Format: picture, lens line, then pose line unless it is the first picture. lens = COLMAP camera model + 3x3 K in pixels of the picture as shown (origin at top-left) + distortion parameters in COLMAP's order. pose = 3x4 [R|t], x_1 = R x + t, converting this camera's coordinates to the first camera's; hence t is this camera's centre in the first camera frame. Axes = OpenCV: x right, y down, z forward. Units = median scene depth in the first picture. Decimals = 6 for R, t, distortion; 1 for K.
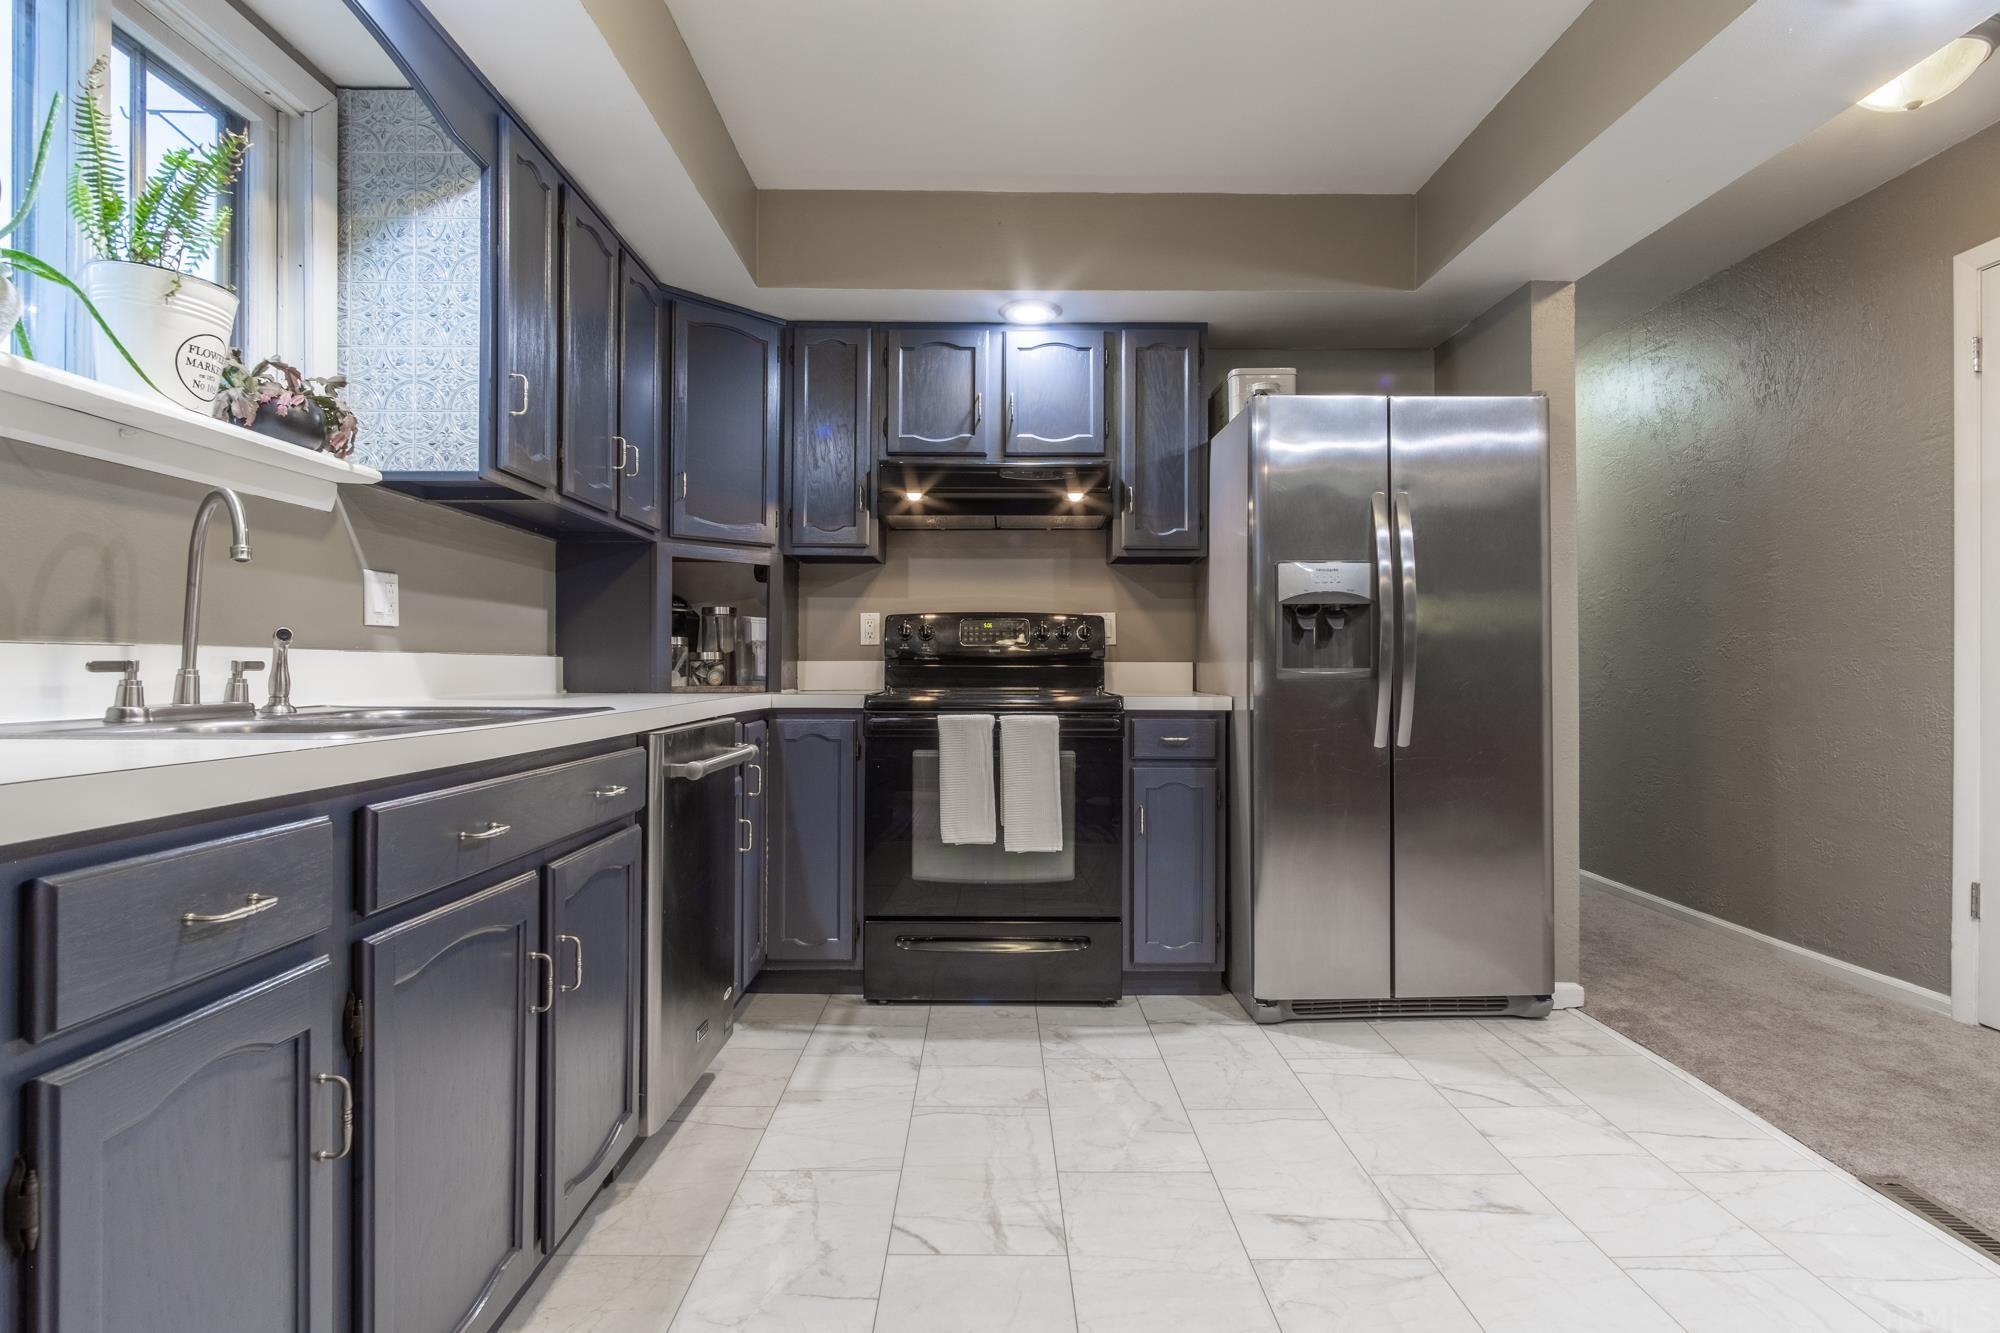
lens RADIAL K [[1055.6, 0, 1000.0], [0, 1055.6, 666.5], [0, 0, 1]] dist [-0.016992, 0.001798]
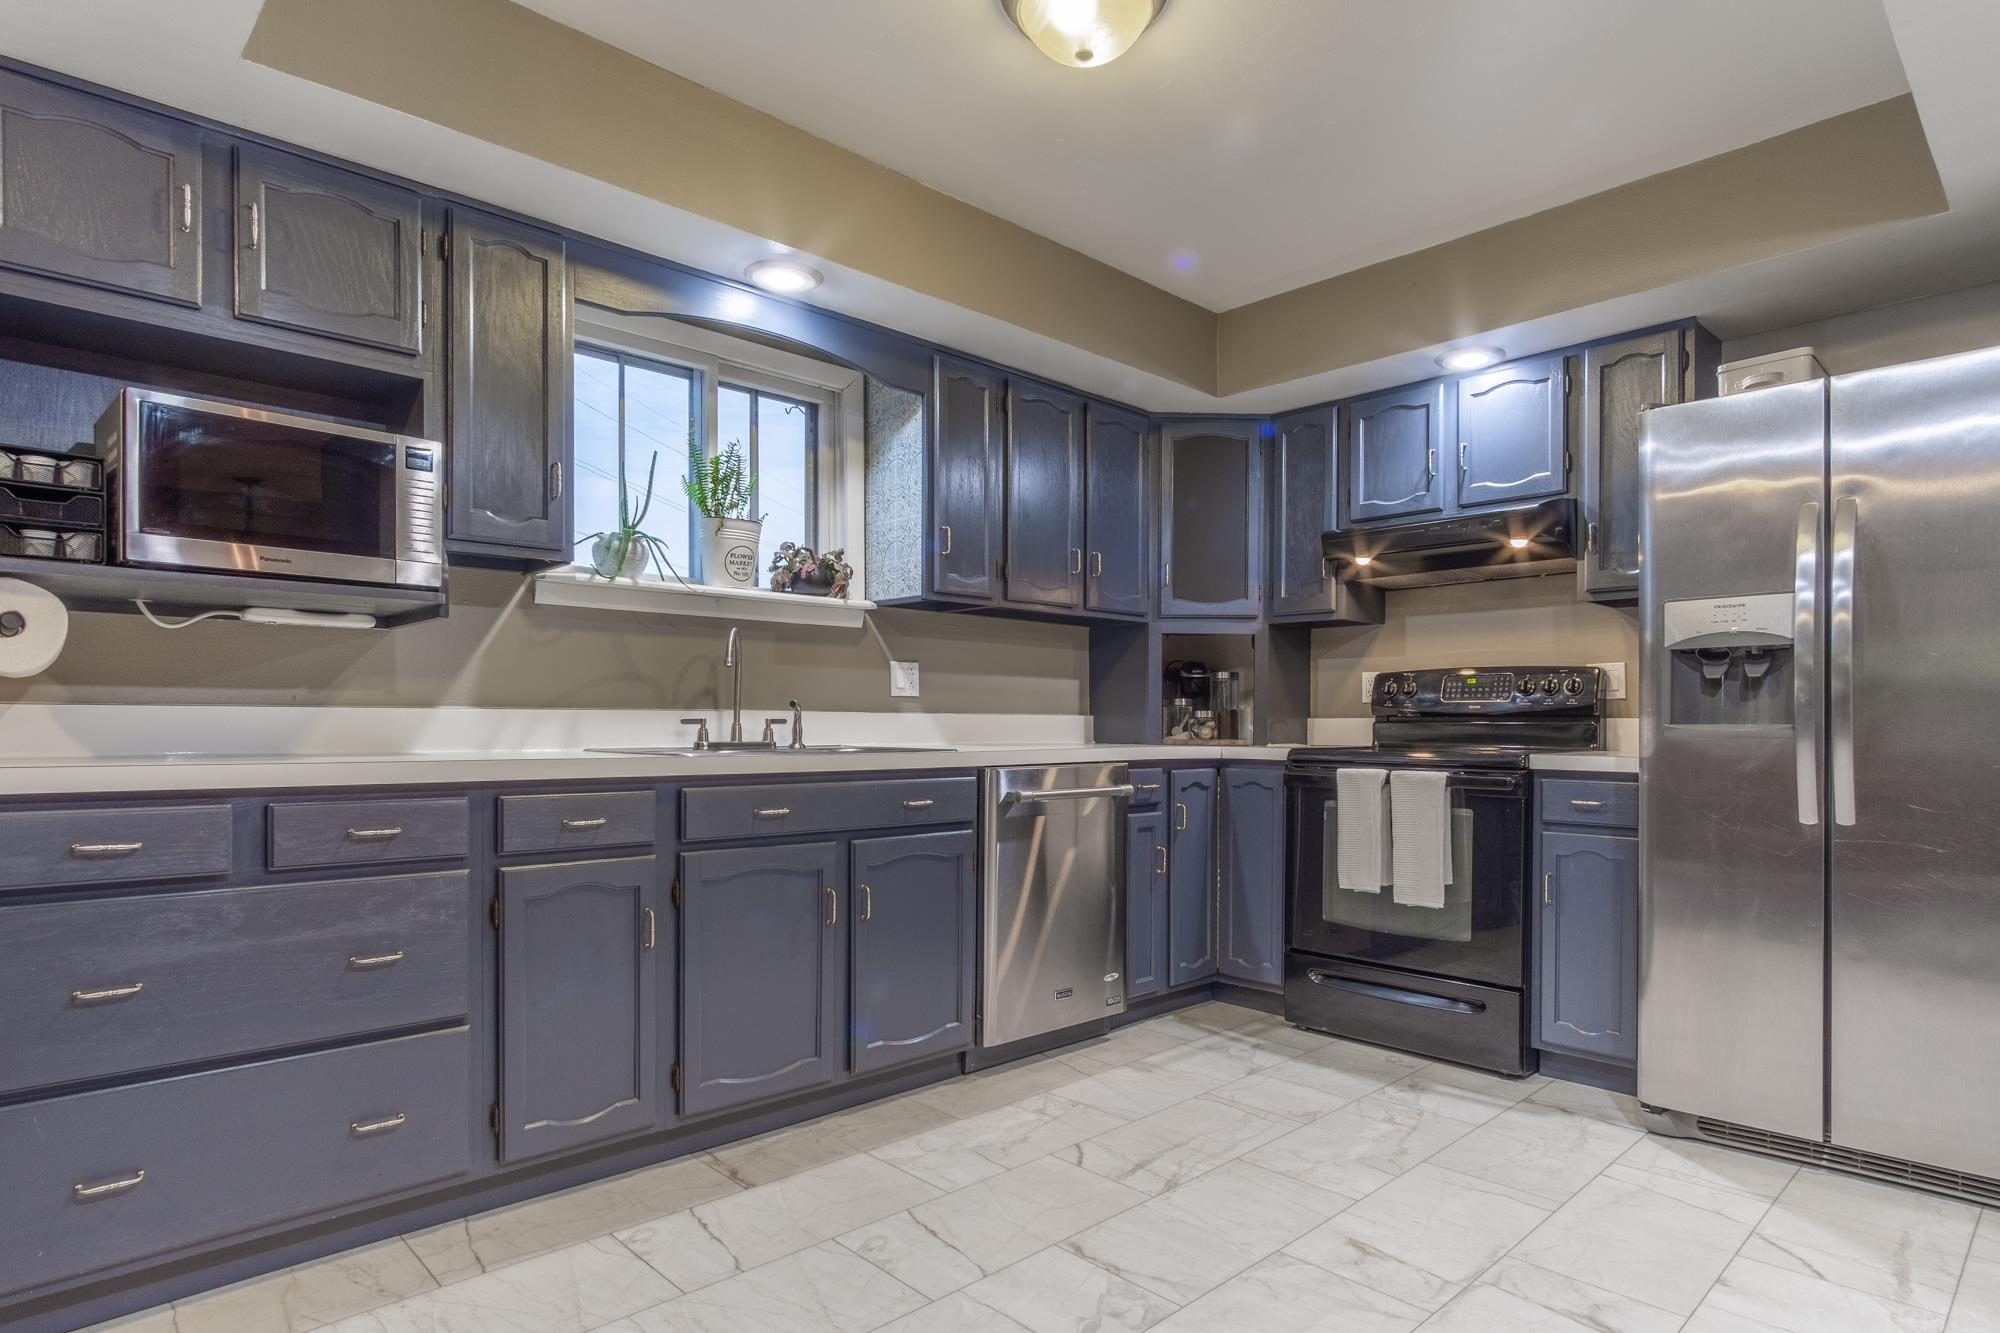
lens RADIAL K [[1105.3, 0, 1007.9], [0, 1105.3, 728.3], [0, 0, 1]] dist [-0.002715, -0.000165]
pose [[0.686082, 0.002487, -0.727520, 0.517754], [-0.001069, 0.999997, 0.002411, 0.003388], [0.727523, -0.000877, 0.686083, -0.011282]]
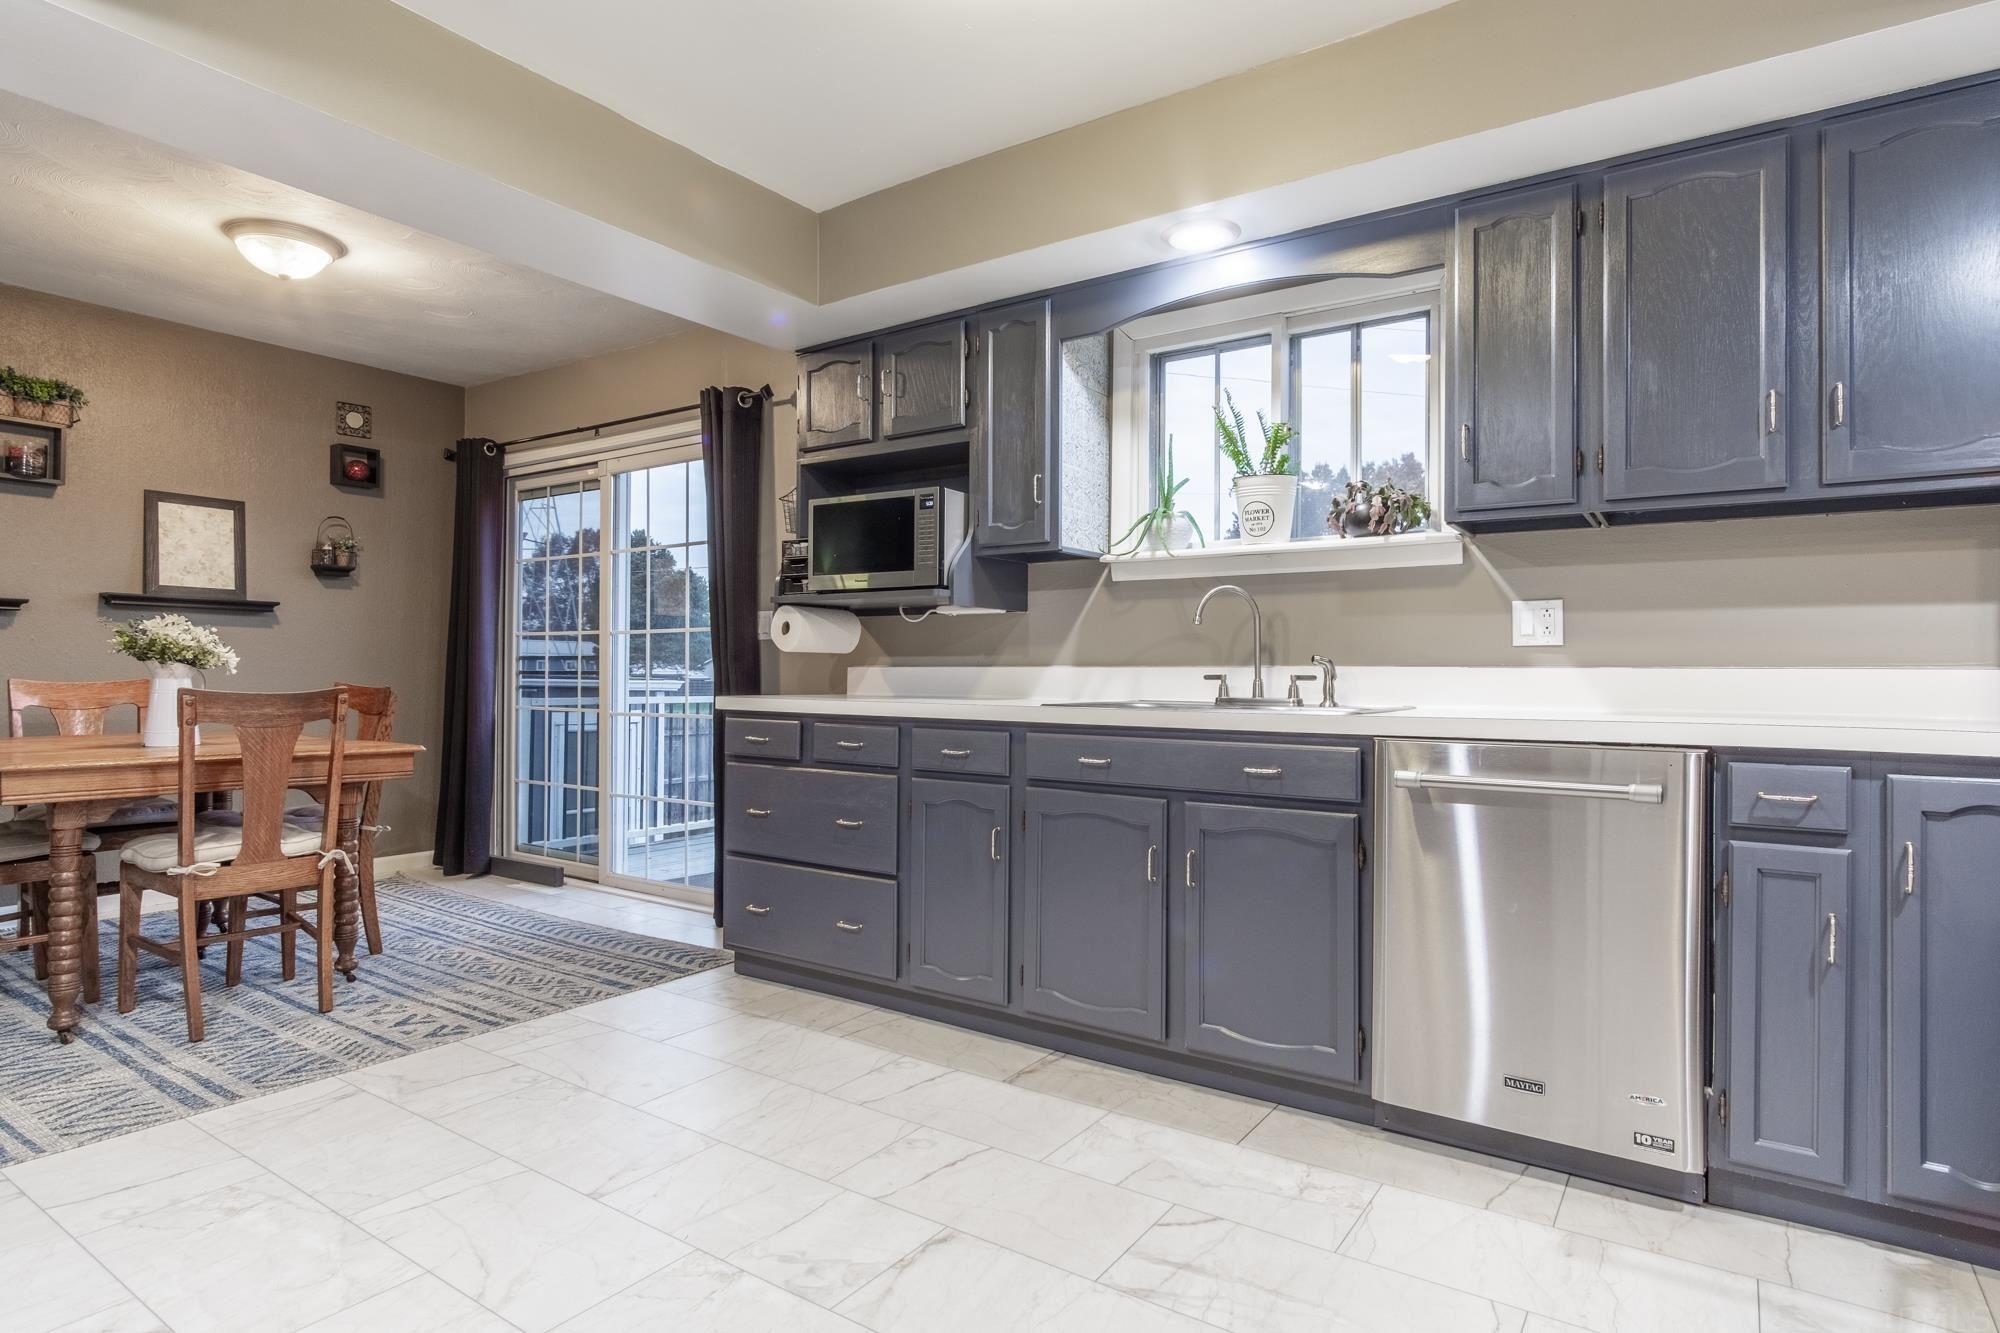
lens RADIAL K [[1055.6, 0, 1000.0], [0, 1055.6, 666.5], [0, 0, 1]] dist [-0.016992, 0.001798]
pose [[-0.573153, -0.012968, -0.819346, 0.532595], [-0.008500, 0.999915, -0.009880, 0.001205], [0.819404, 0.001302, -0.573214, 0.861446]]
